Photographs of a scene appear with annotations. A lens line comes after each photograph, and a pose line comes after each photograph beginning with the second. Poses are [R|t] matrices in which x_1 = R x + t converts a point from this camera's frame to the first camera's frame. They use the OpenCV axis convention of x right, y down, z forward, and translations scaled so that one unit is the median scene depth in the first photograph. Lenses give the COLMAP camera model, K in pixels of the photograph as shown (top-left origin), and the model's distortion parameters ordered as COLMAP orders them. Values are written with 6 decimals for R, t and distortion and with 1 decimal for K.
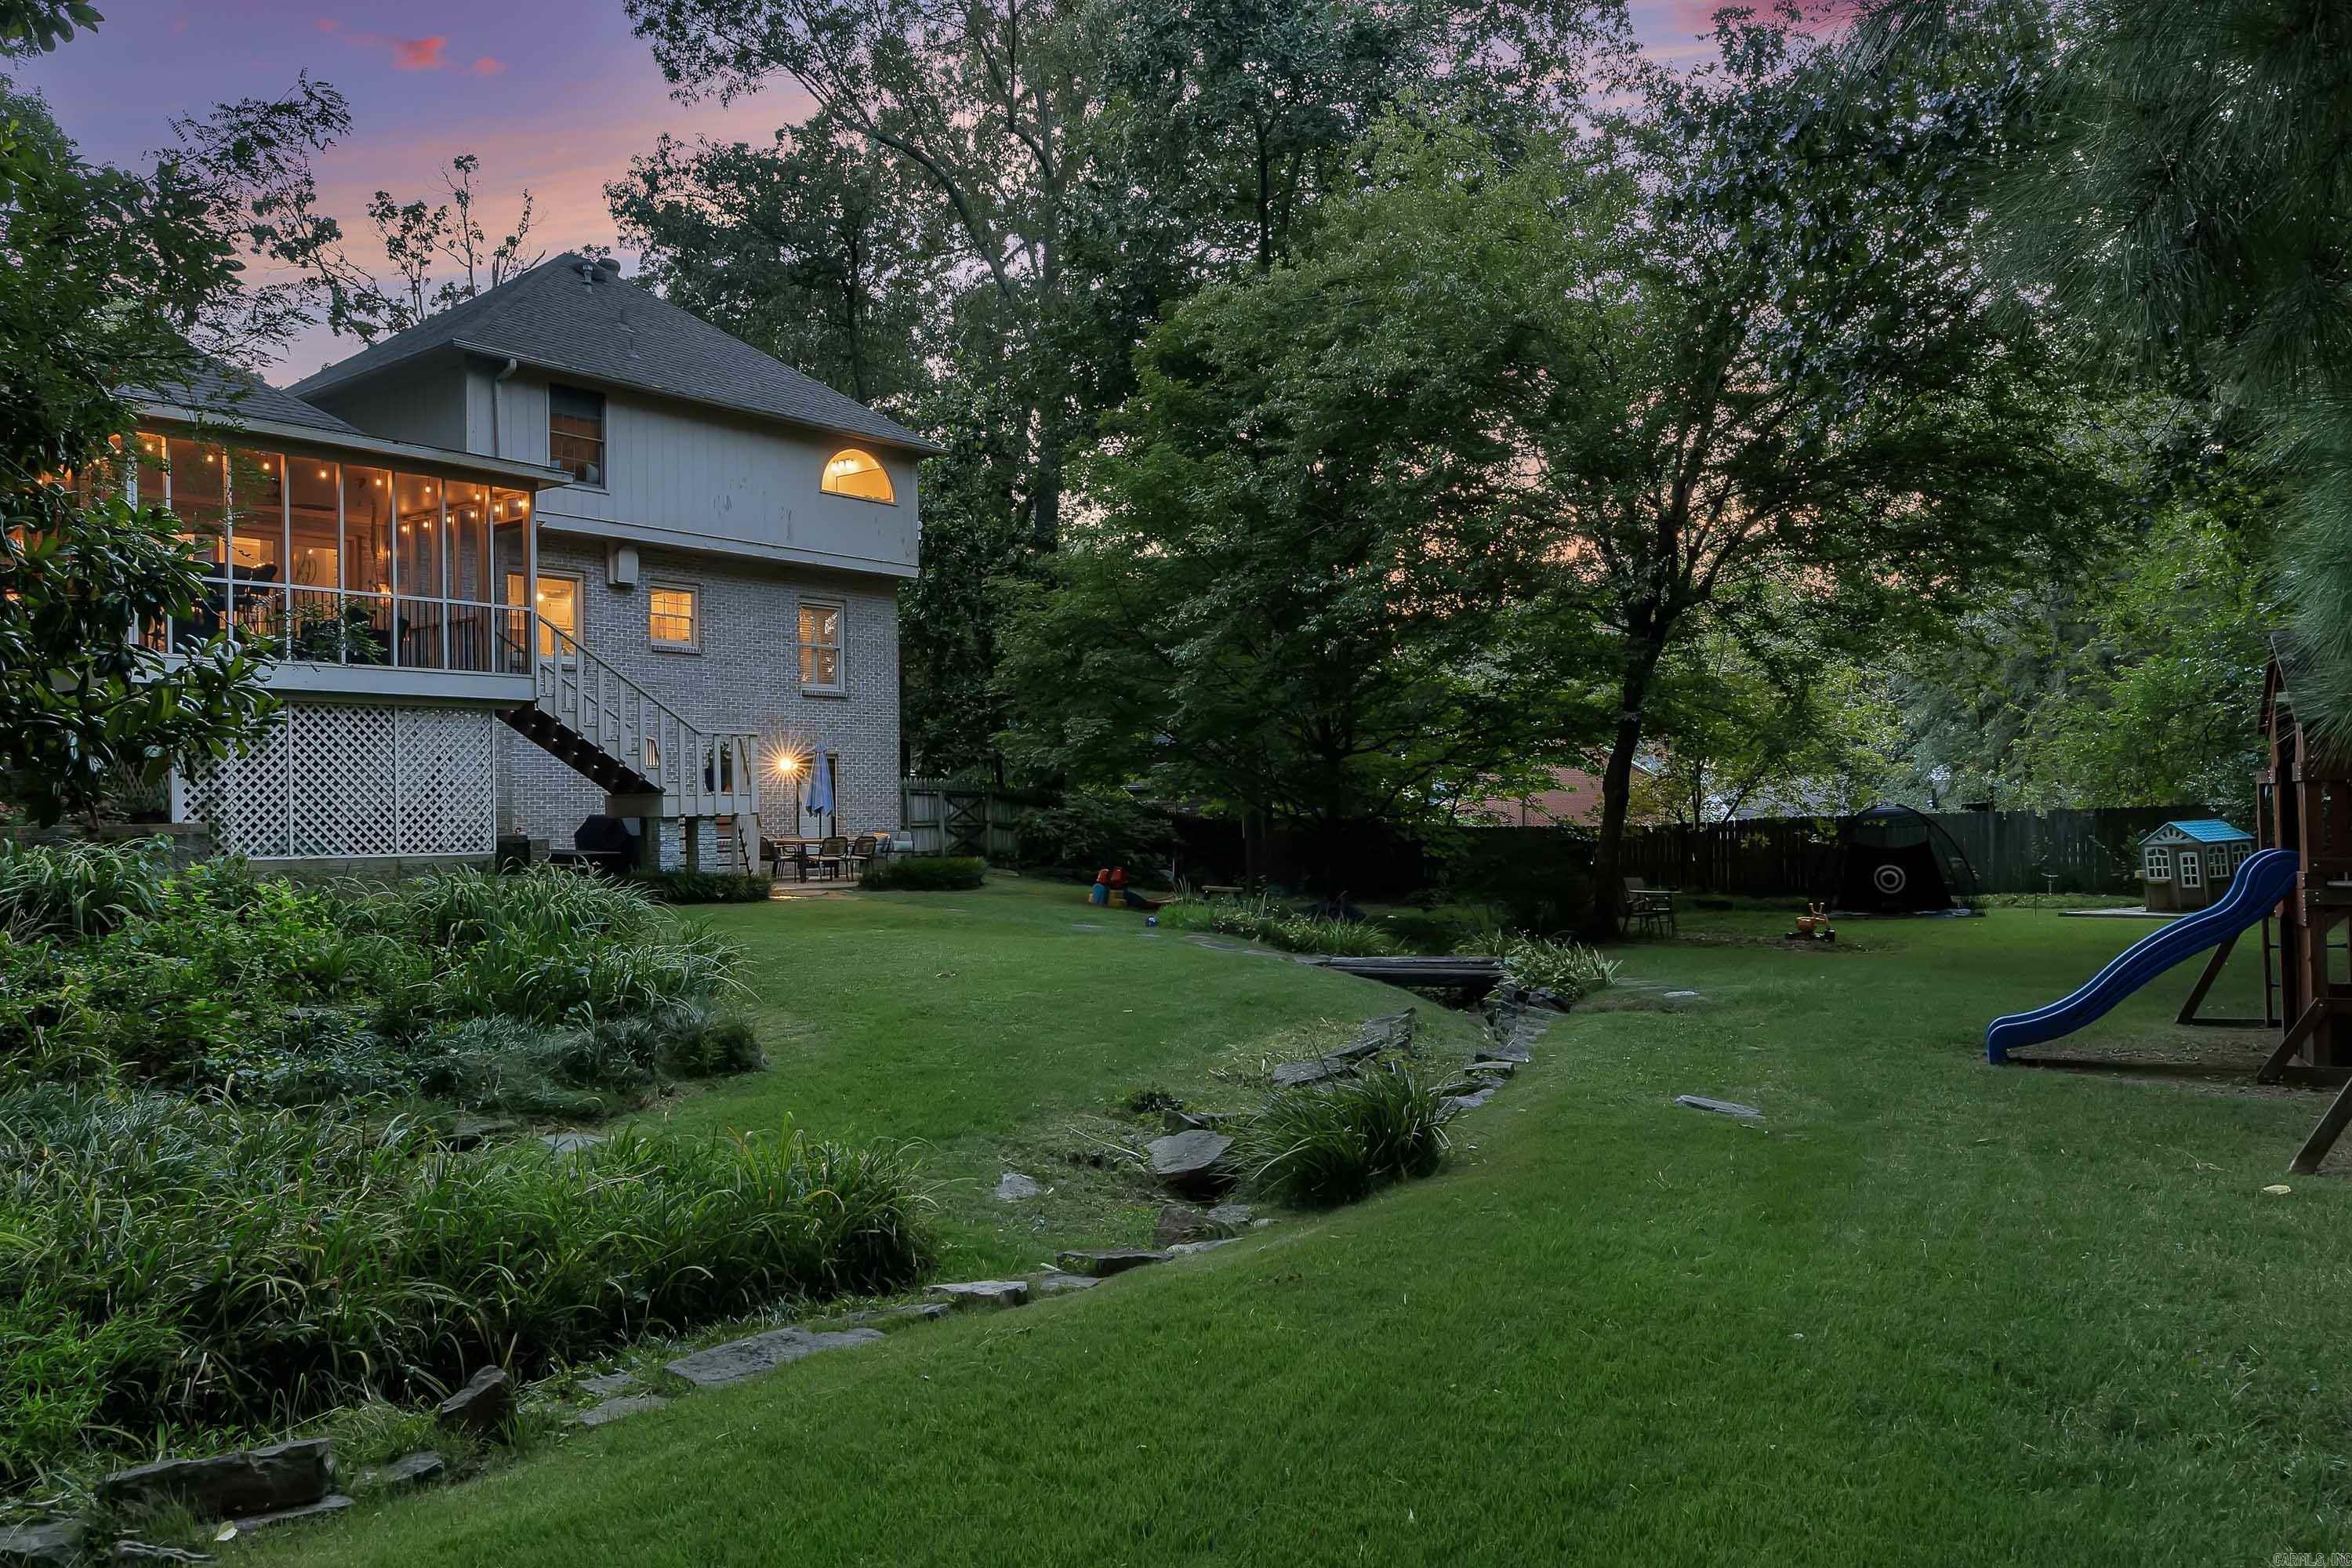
lens RADIAL K [[1607.7, 0, 1175.7], [0, 1607.7, 782.7], [0, 0, 1]] dist [0.004716, 0.000830]
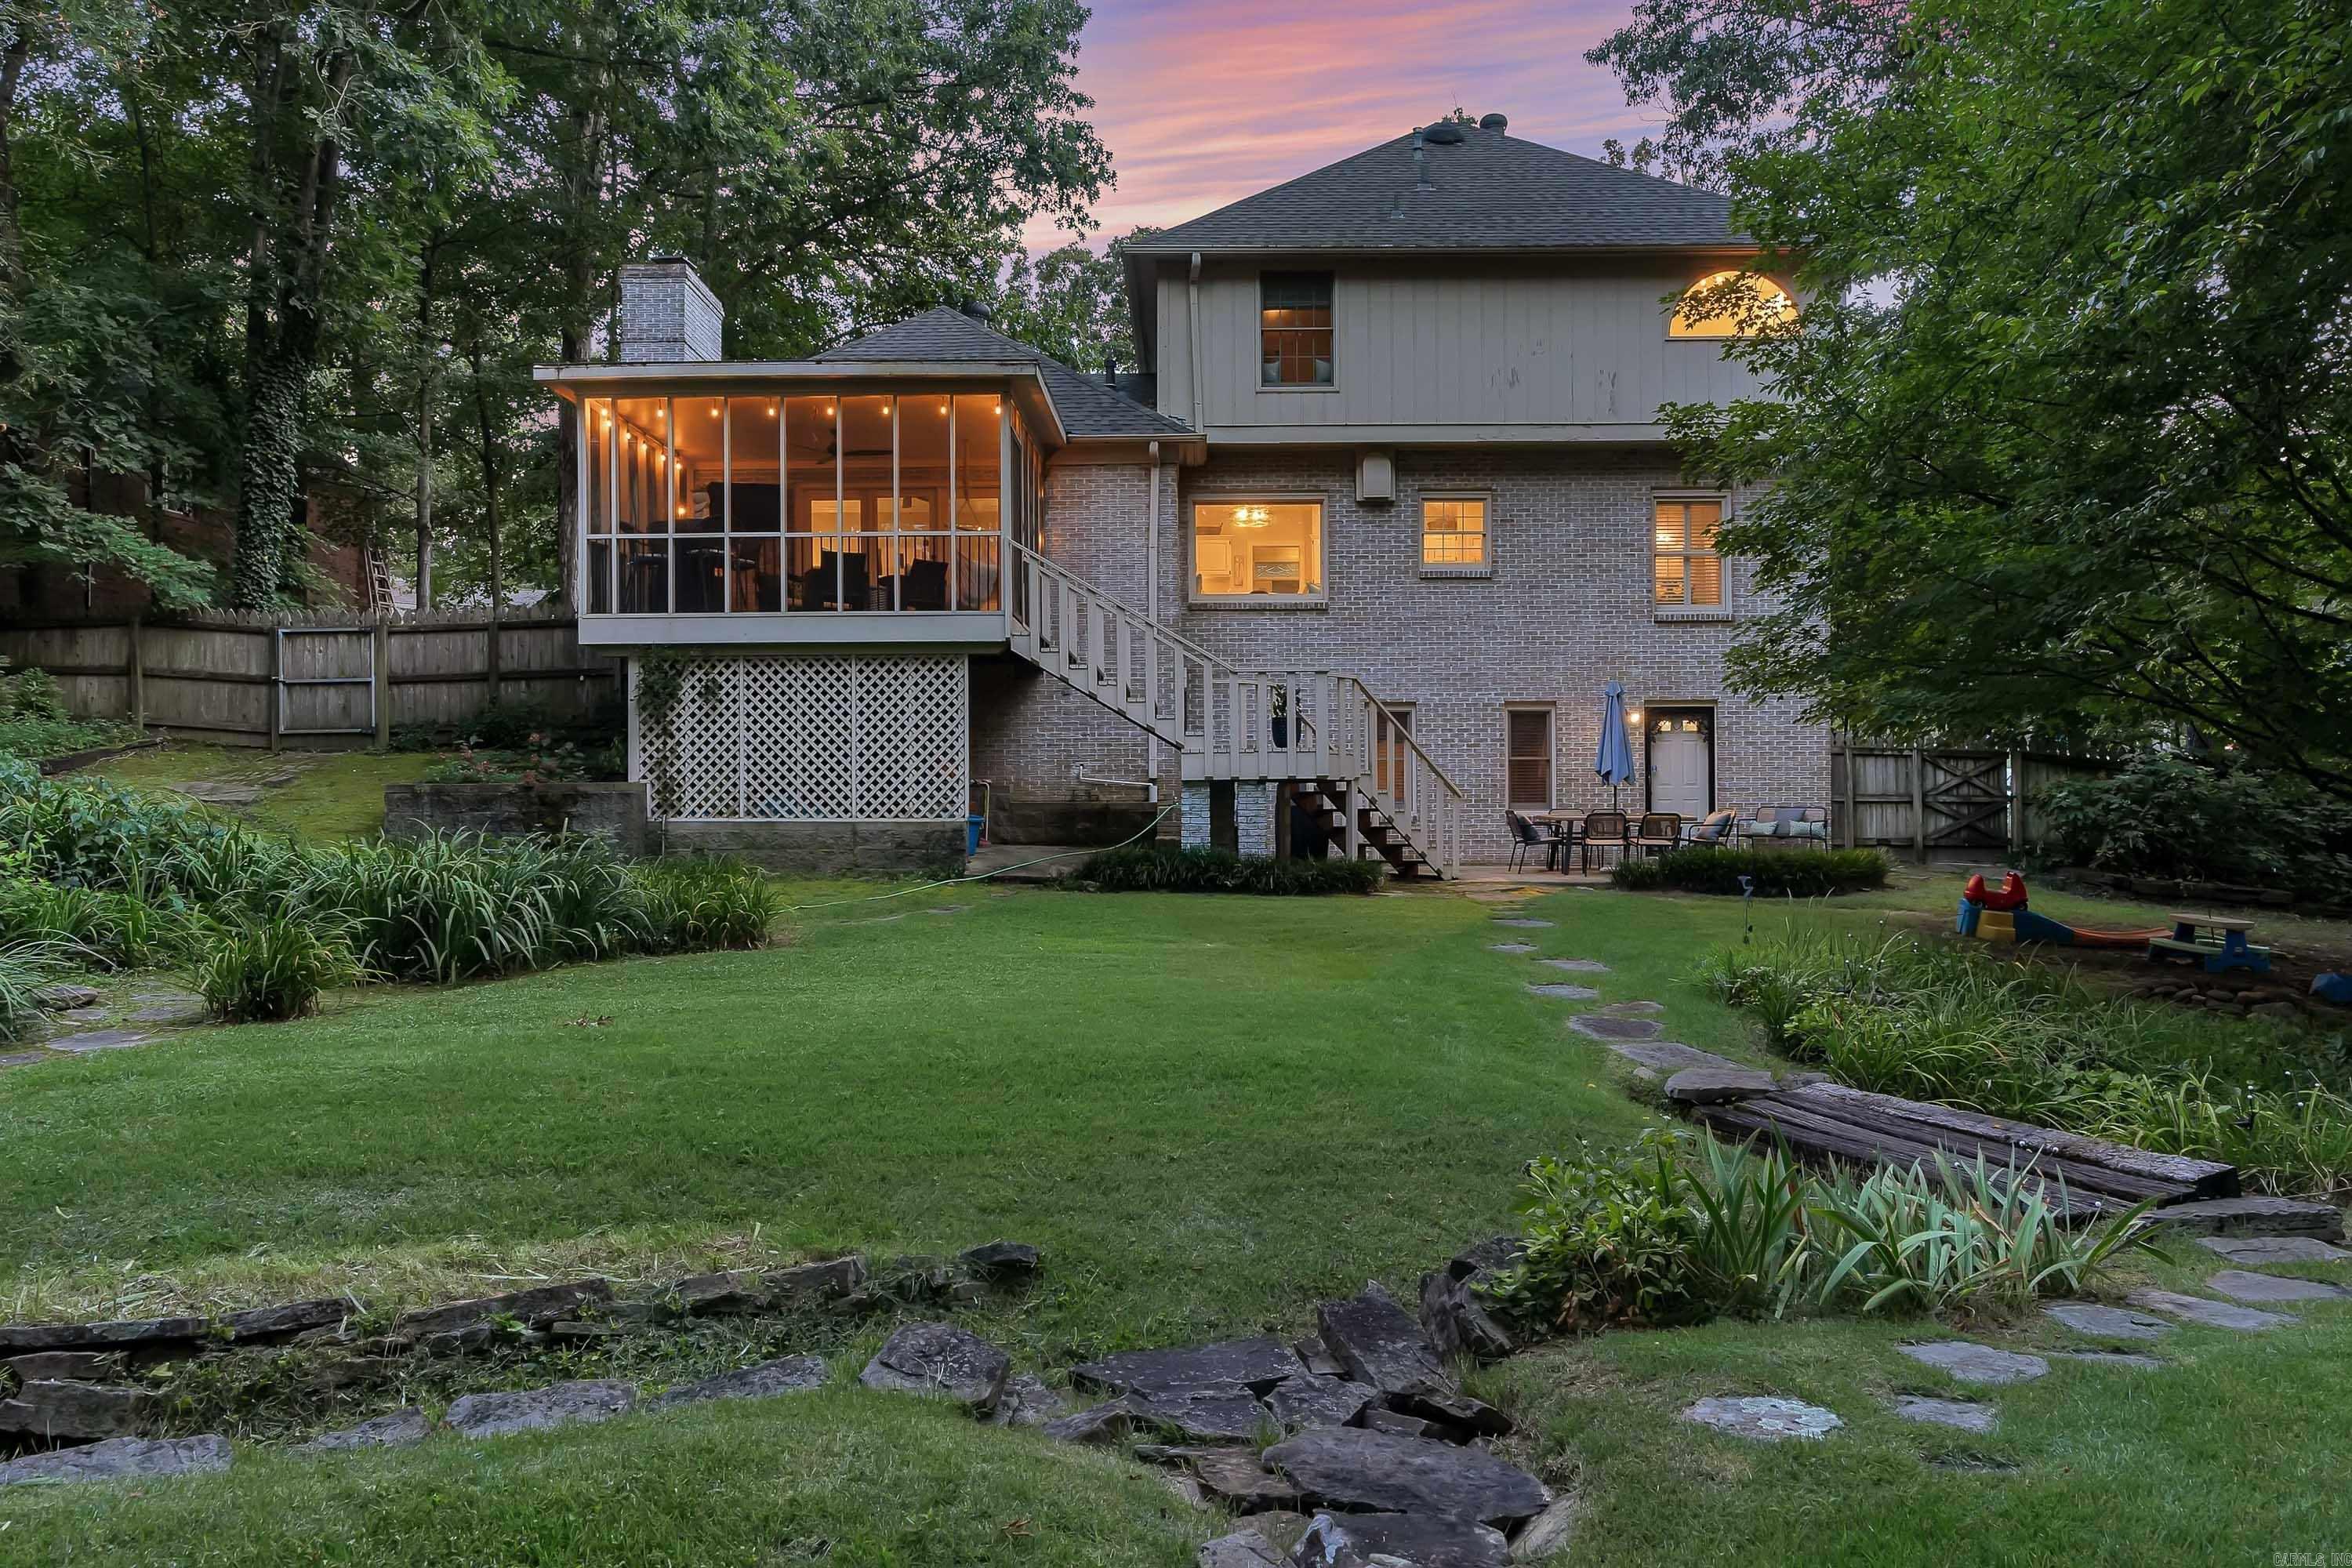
lens RADIAL K [[1607.7, 0, 1176.1], [0, 1607.7, 790.4], [0, 0, 1]] dist [0.004716, 0.000830]
pose [[0.611071, 0.008270, -0.791532, 0.356801], [0.007849, 0.999833, 0.016505, 0.015221], [0.791537, -0.016298, 0.610905, 0.608856]]
